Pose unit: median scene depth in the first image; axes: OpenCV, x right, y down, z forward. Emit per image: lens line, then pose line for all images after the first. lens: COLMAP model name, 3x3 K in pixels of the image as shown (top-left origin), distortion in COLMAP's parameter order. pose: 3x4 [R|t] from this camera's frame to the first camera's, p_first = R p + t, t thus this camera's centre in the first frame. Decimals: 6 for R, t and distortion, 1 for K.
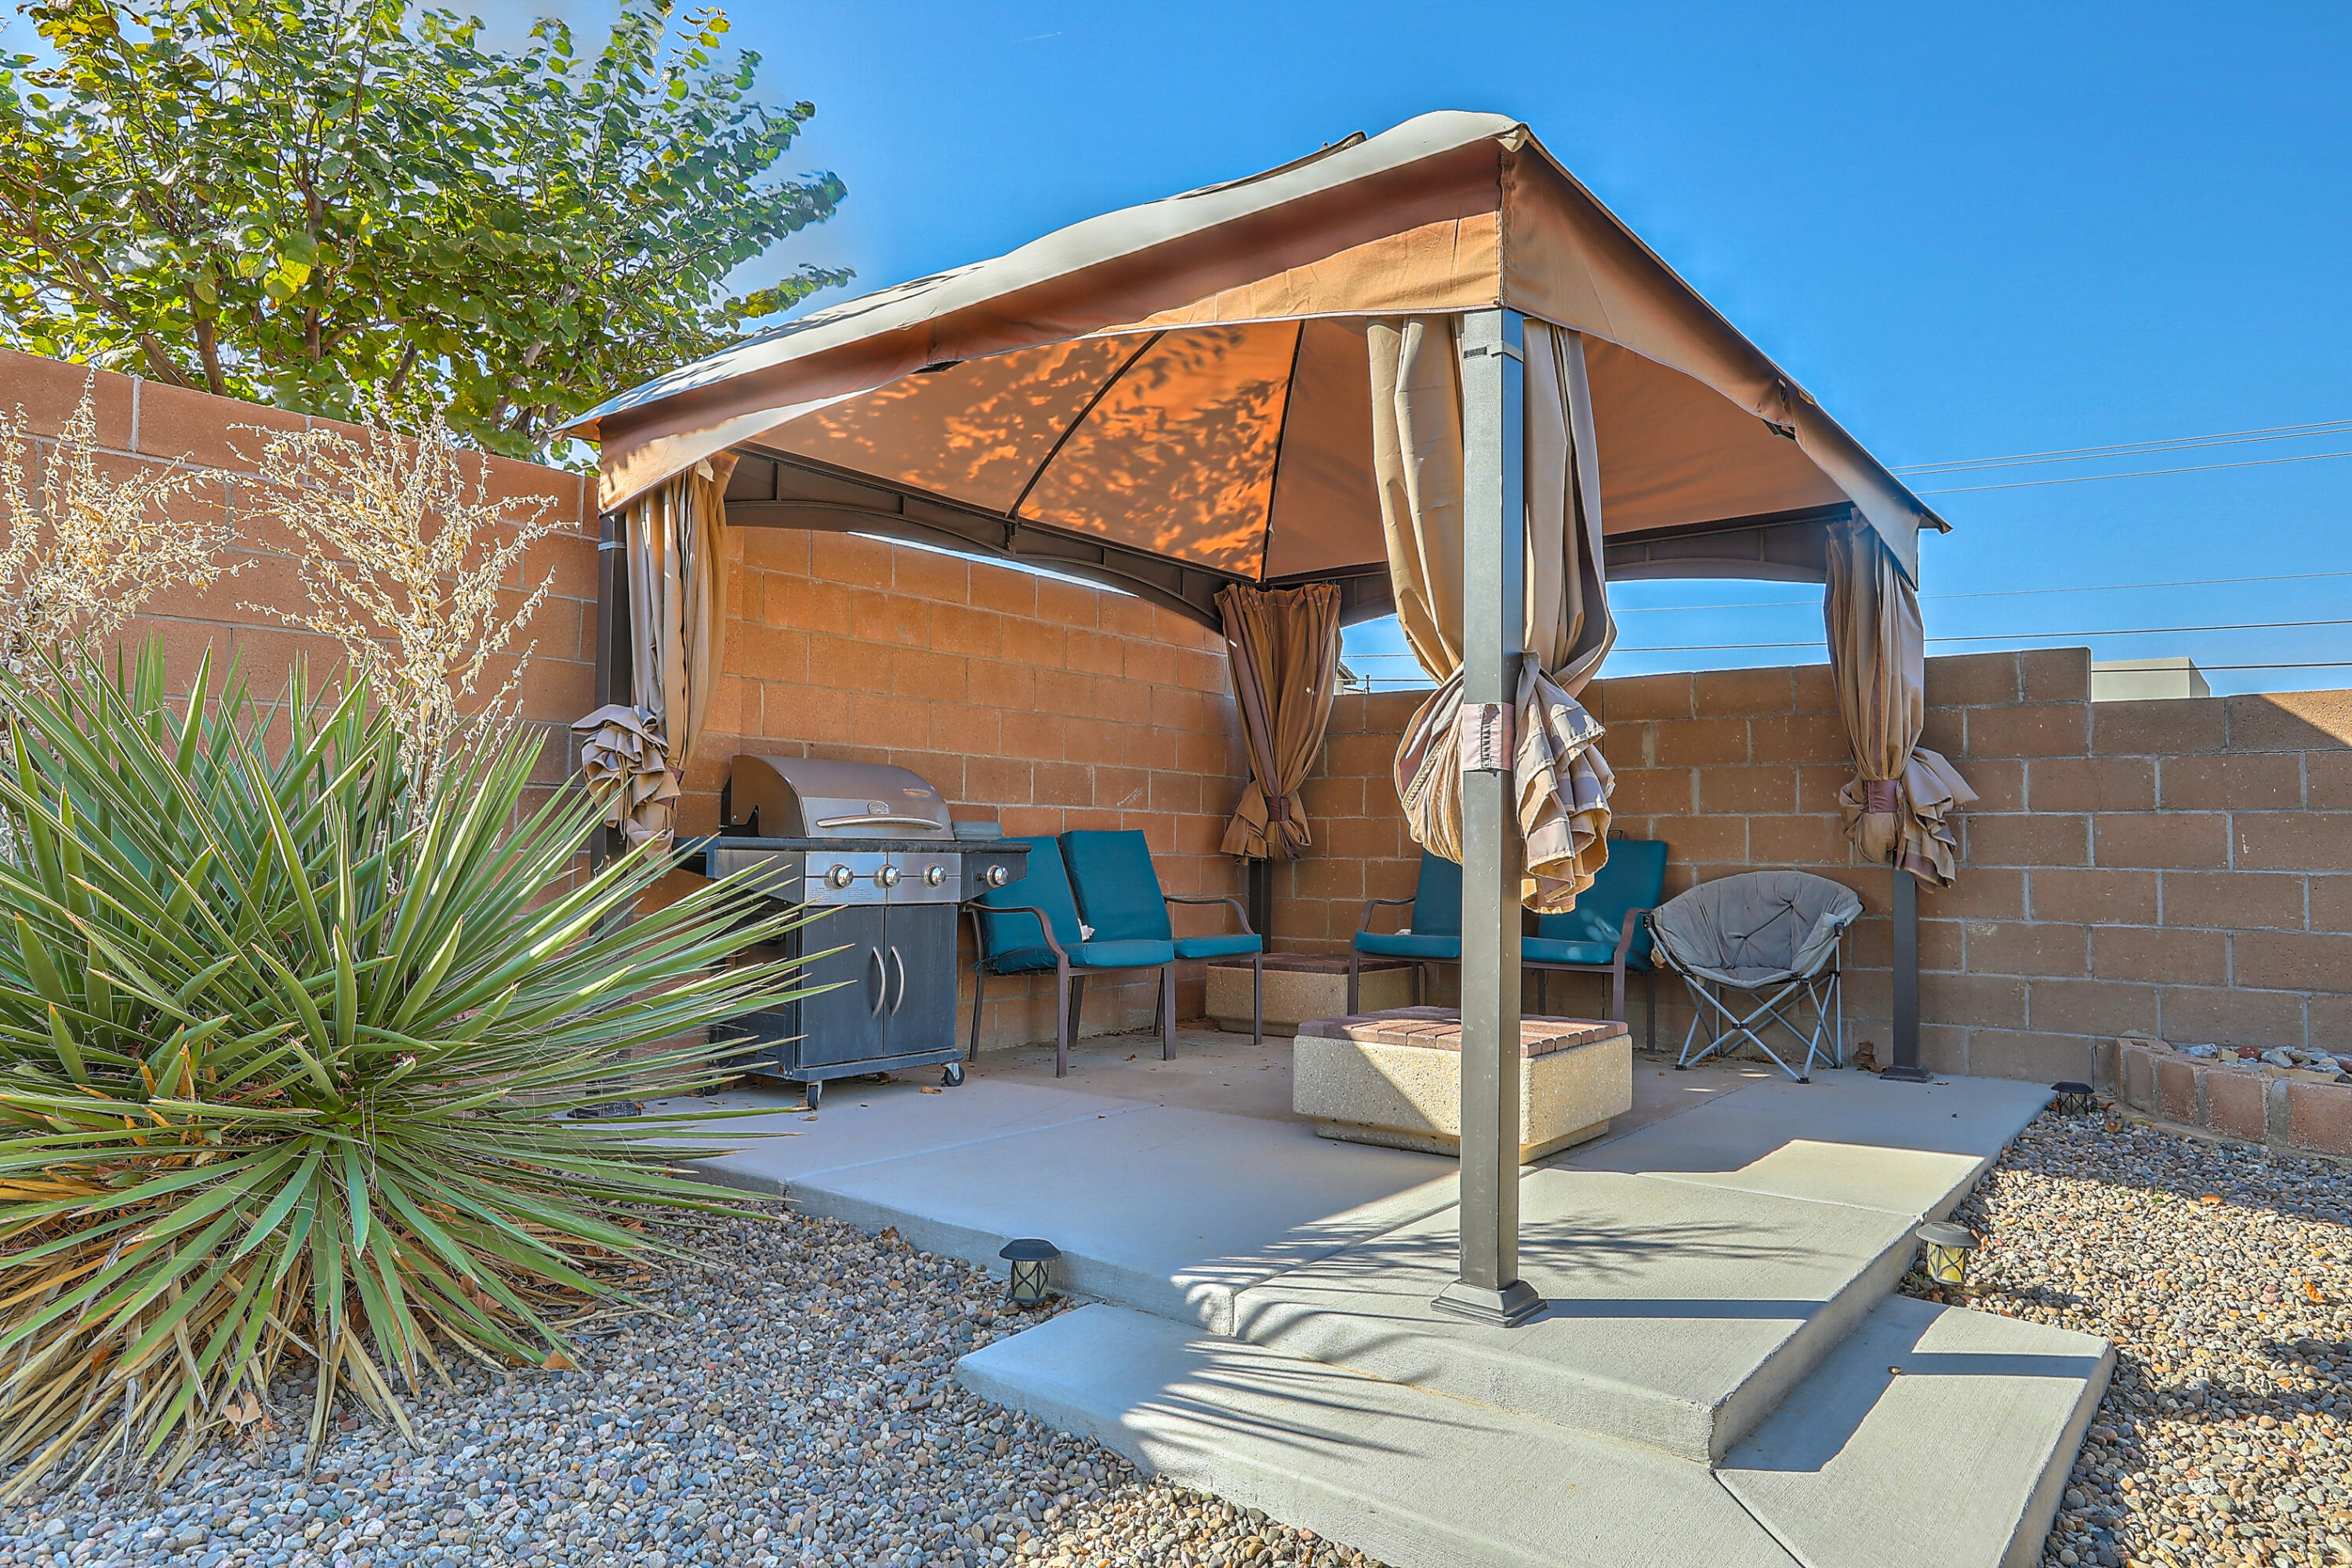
lens RADIAL K [[1481.3, 0, 1176.0], [0, 1481.3, 784.0], [0, 0, 1]] dist [-0.002858, -0.000555]
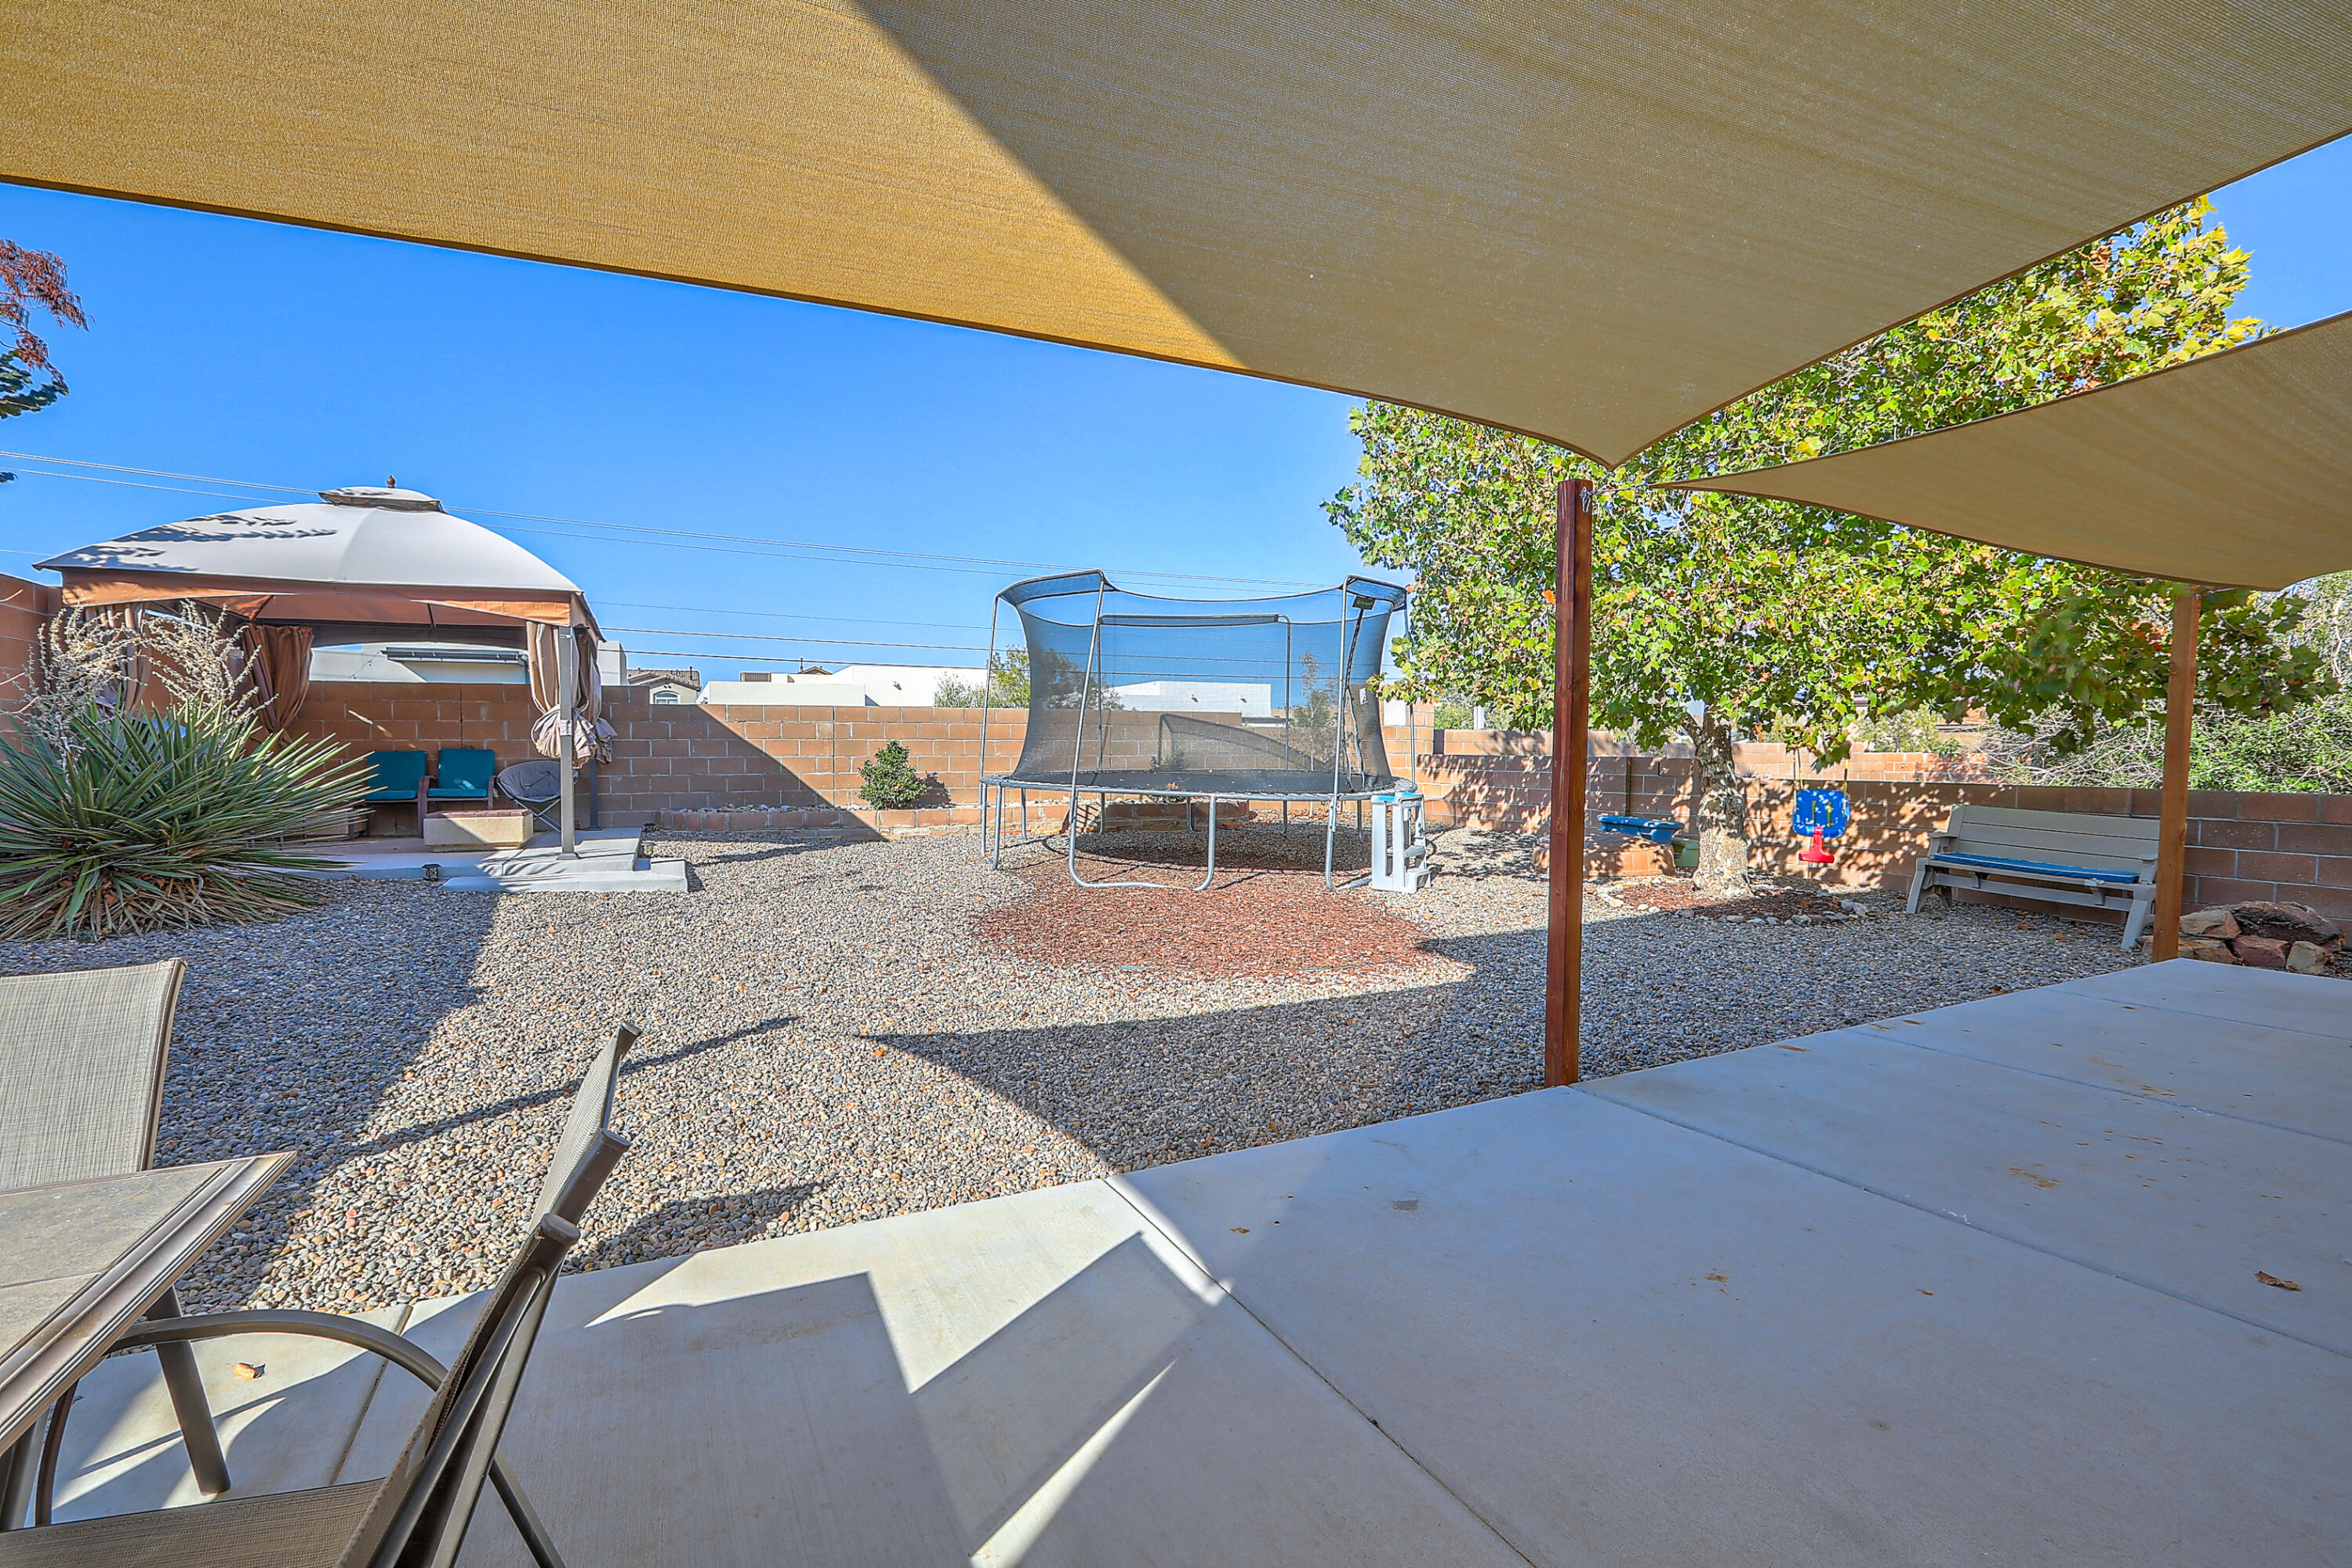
lens RADIAL K [[1069.8, 0, 1184.5], [0, 1069.8, 770.9], [0, 0, 1]] dist [-0.031505, 0.010032]
pose [[0.450649, -0.029681, 0.892208, -0.846918], [-0.028564, 0.998456, 0.047643, -0.051136], [-0.892244, -0.046955, 0.449106, -0.973685]]
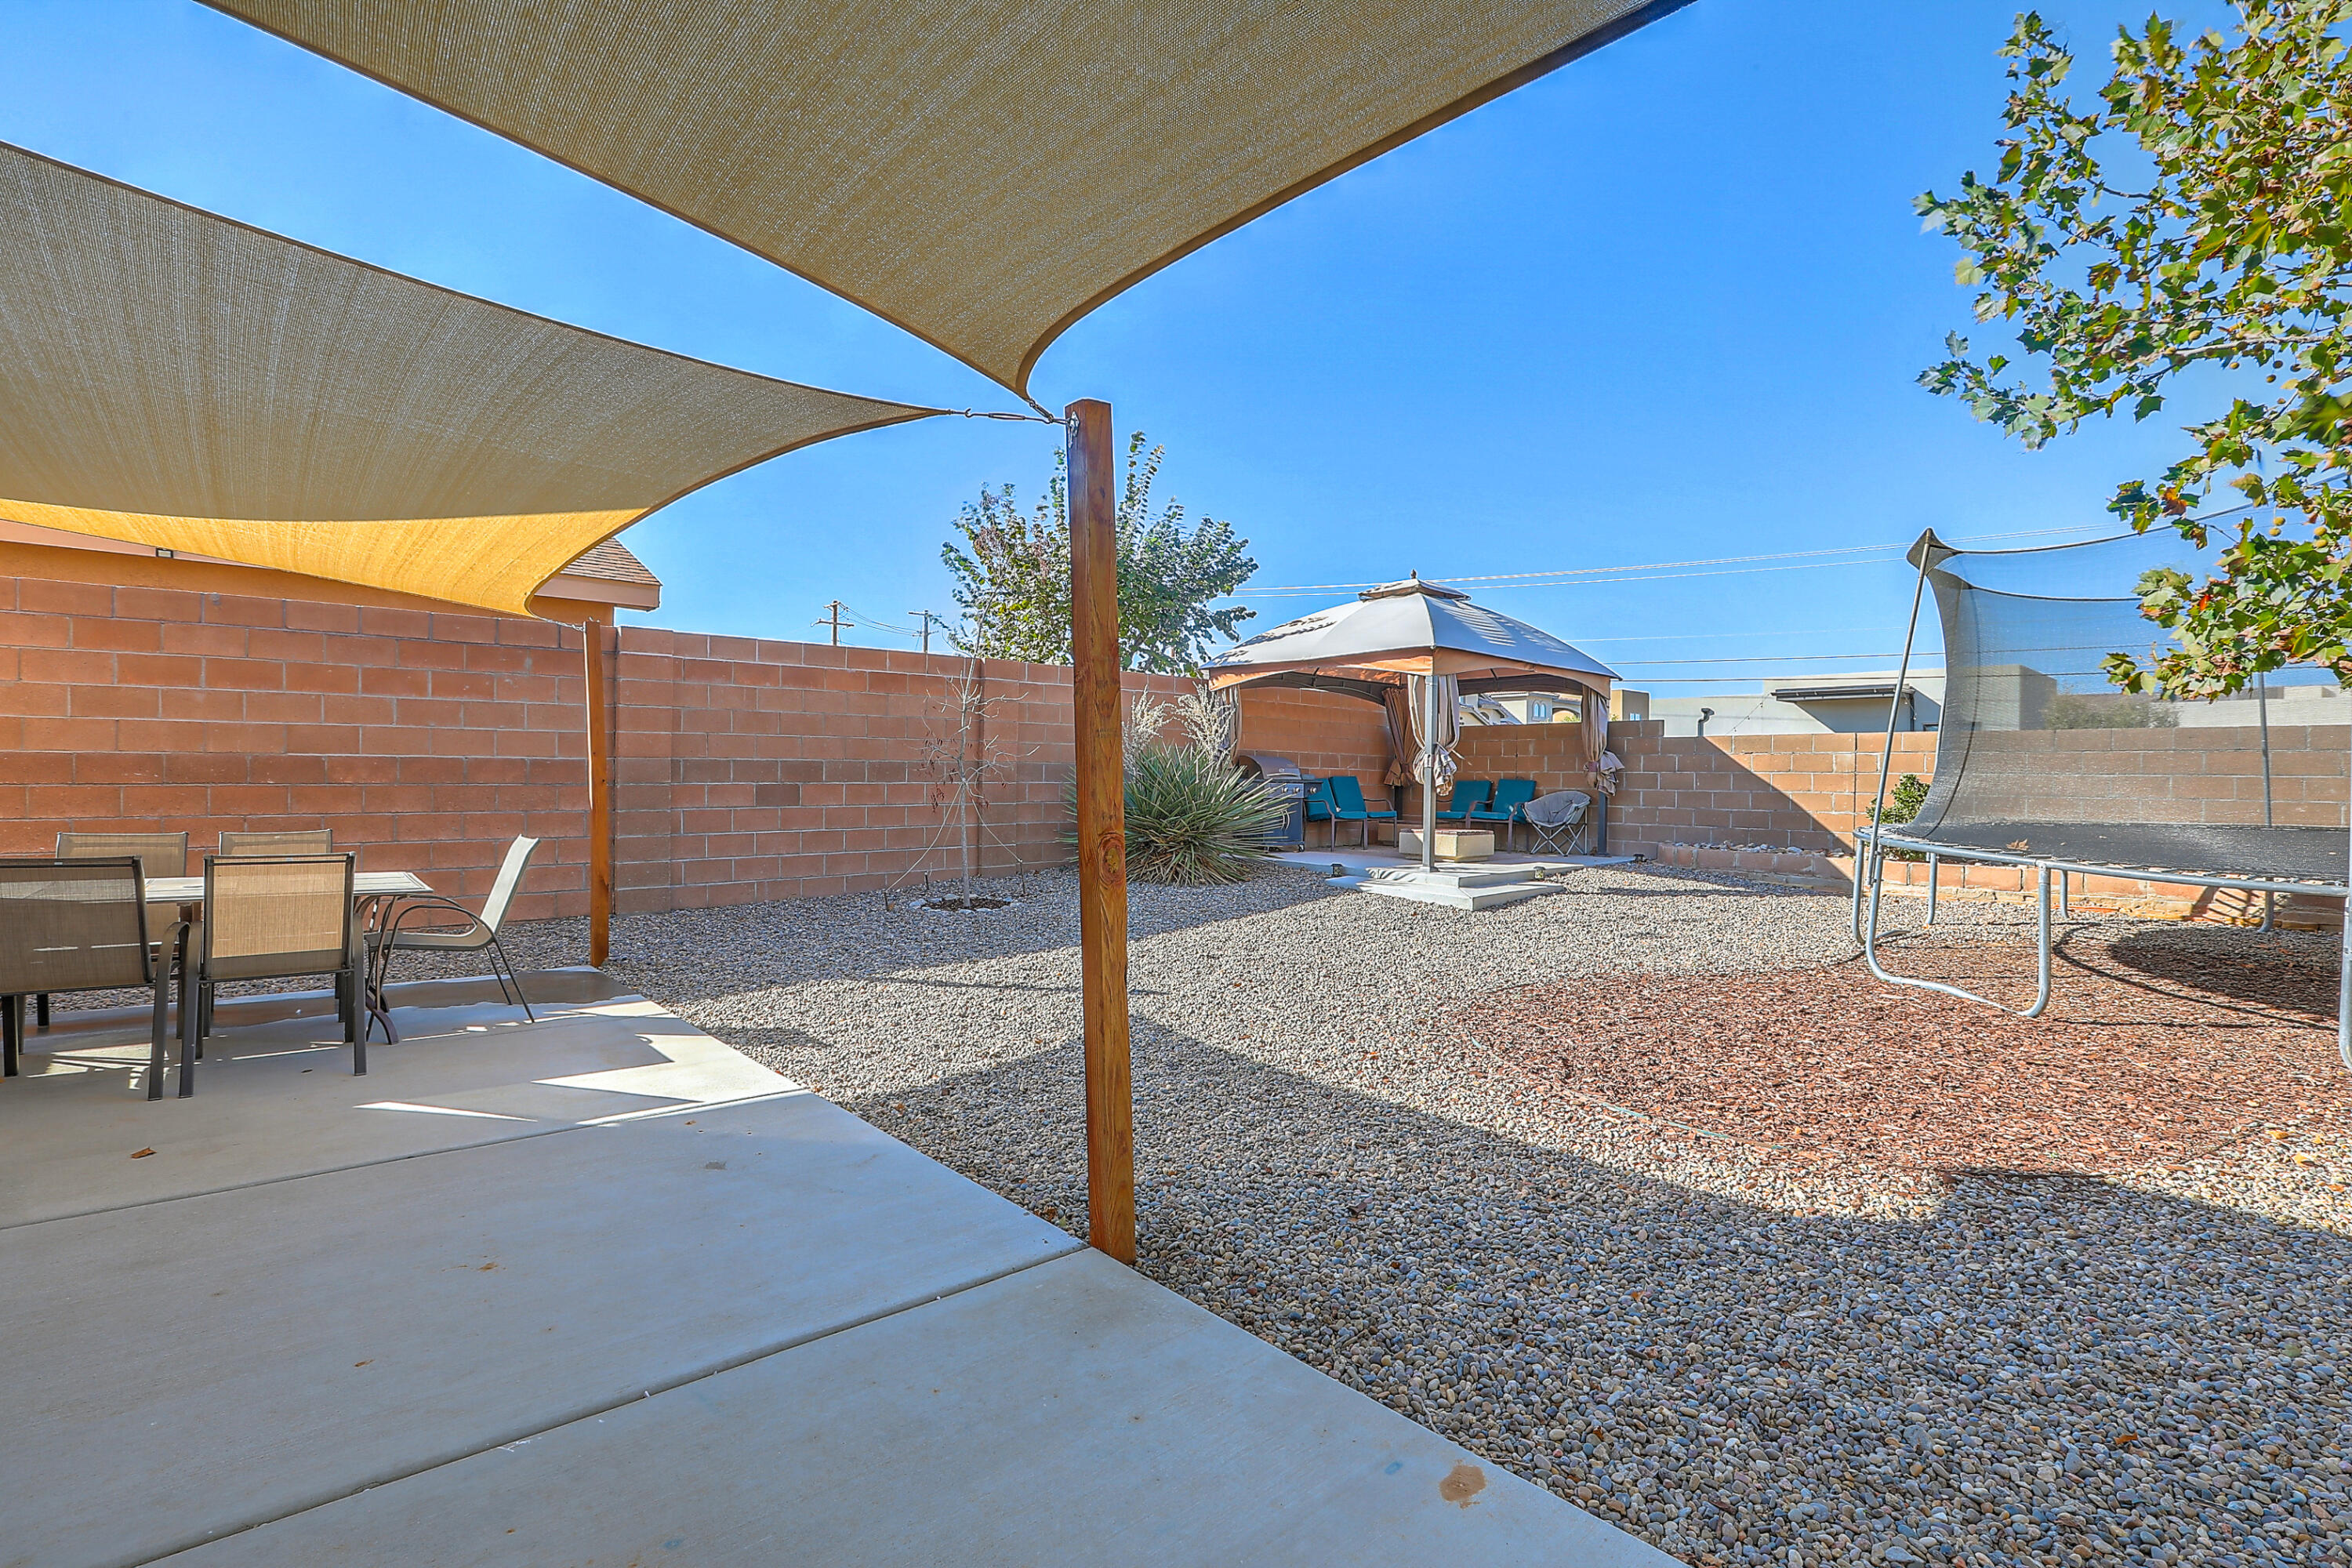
lens RADIAL K [[1099.6, 0, 1203.9], [0, 1099.6, 786.5], [0, 0, 1]] dist [-0.041410, 0.010891]
pose [[0.989100, 0.003898, -0.147196, -0.000867], [0.002909, 0.998937, 0.046007, -0.058609], [0.147219, -0.045933, 0.988037, -1.417636]]
